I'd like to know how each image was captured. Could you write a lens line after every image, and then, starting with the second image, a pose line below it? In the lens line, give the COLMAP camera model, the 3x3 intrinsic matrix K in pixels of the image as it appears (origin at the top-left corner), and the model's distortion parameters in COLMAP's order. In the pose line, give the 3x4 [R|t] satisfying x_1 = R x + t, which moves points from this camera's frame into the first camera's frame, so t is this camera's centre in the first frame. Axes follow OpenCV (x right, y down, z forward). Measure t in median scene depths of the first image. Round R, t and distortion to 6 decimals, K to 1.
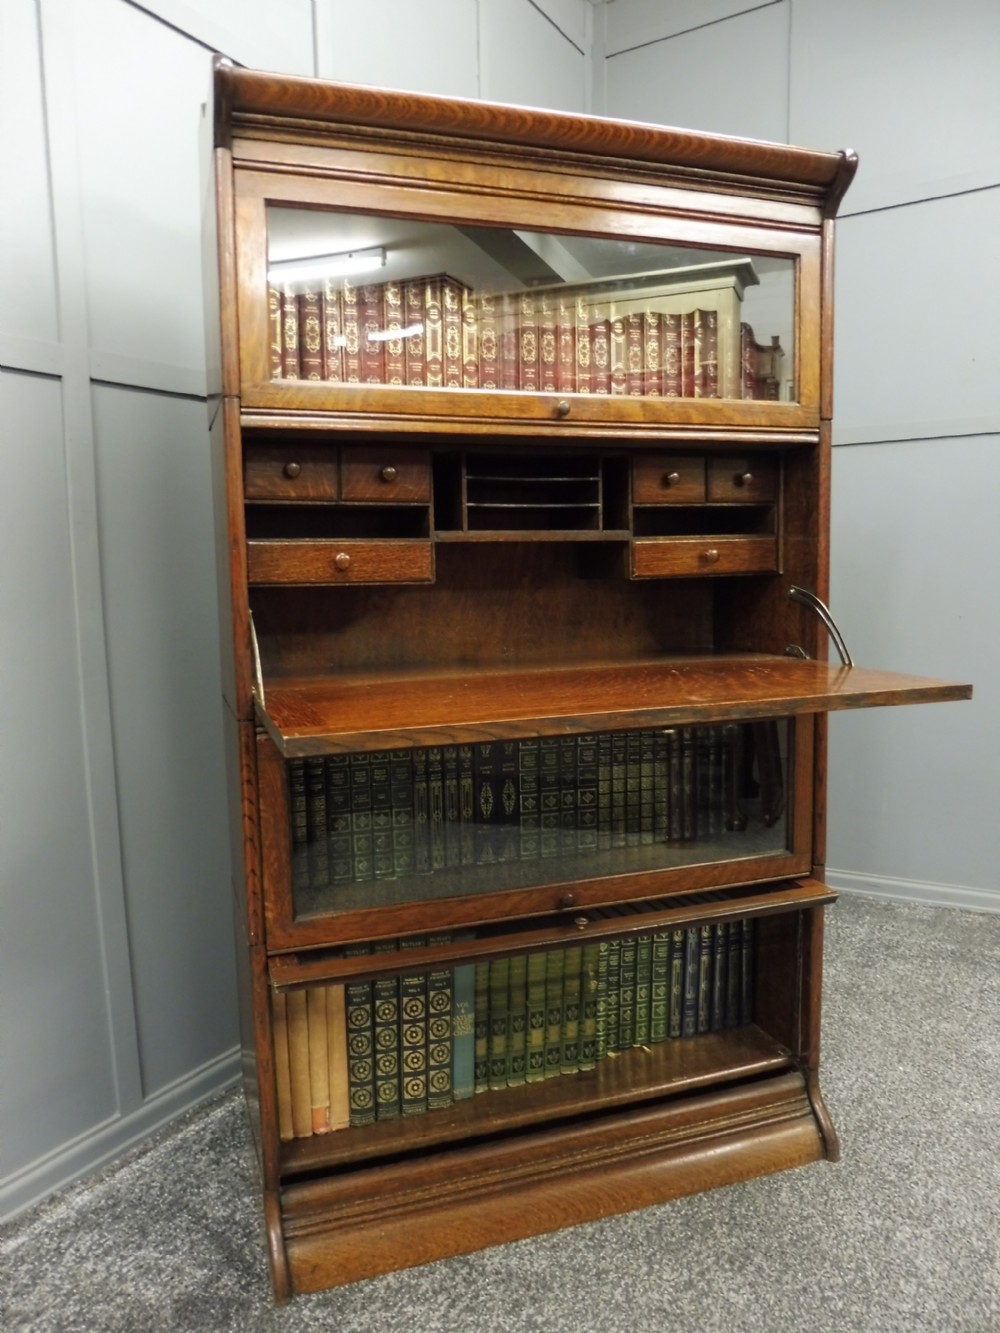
lens RADIAL K [[959.3, 0, 504.5], [0, 959.3, 666.2], [0, 0, 1]] dist [-0.029678, 0.011970]
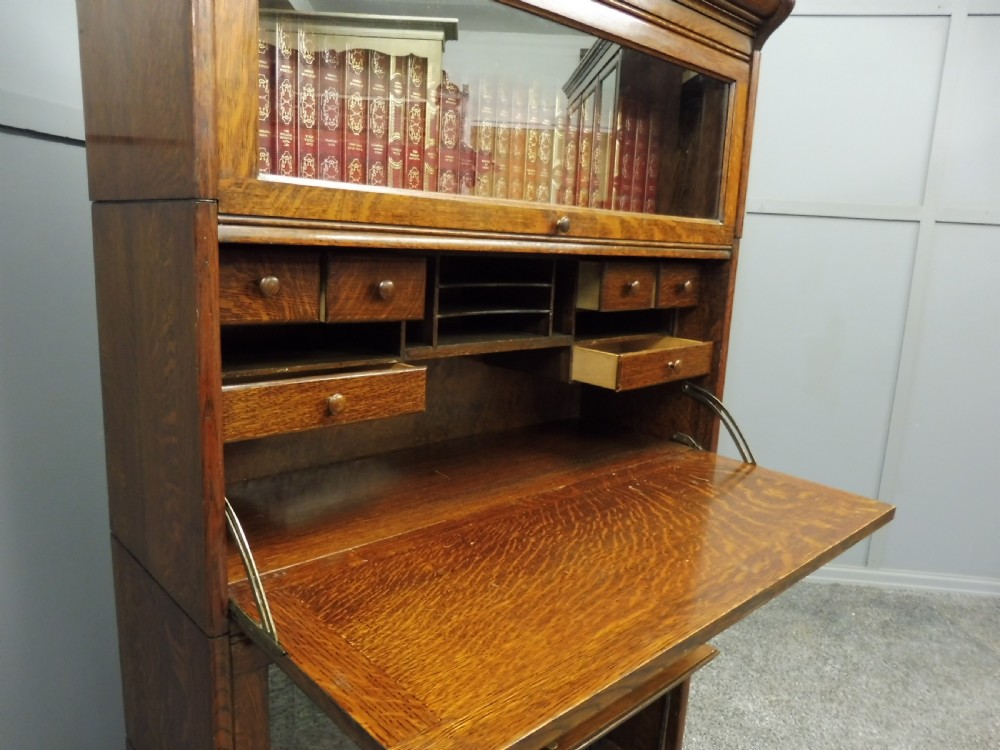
lens RADIAL K [[719.6, 0, 500.2], [0, 719.6, 381.3], [0, 0, 1]] dist [-0.029678, 0.011970]
pose [[0.915153, -0.014860, 0.402833, -0.246750], [-0.023239, 0.995714, 0.089523, -0.165903], [-0.402436, -0.091288, 0.910885, 0.357649]]
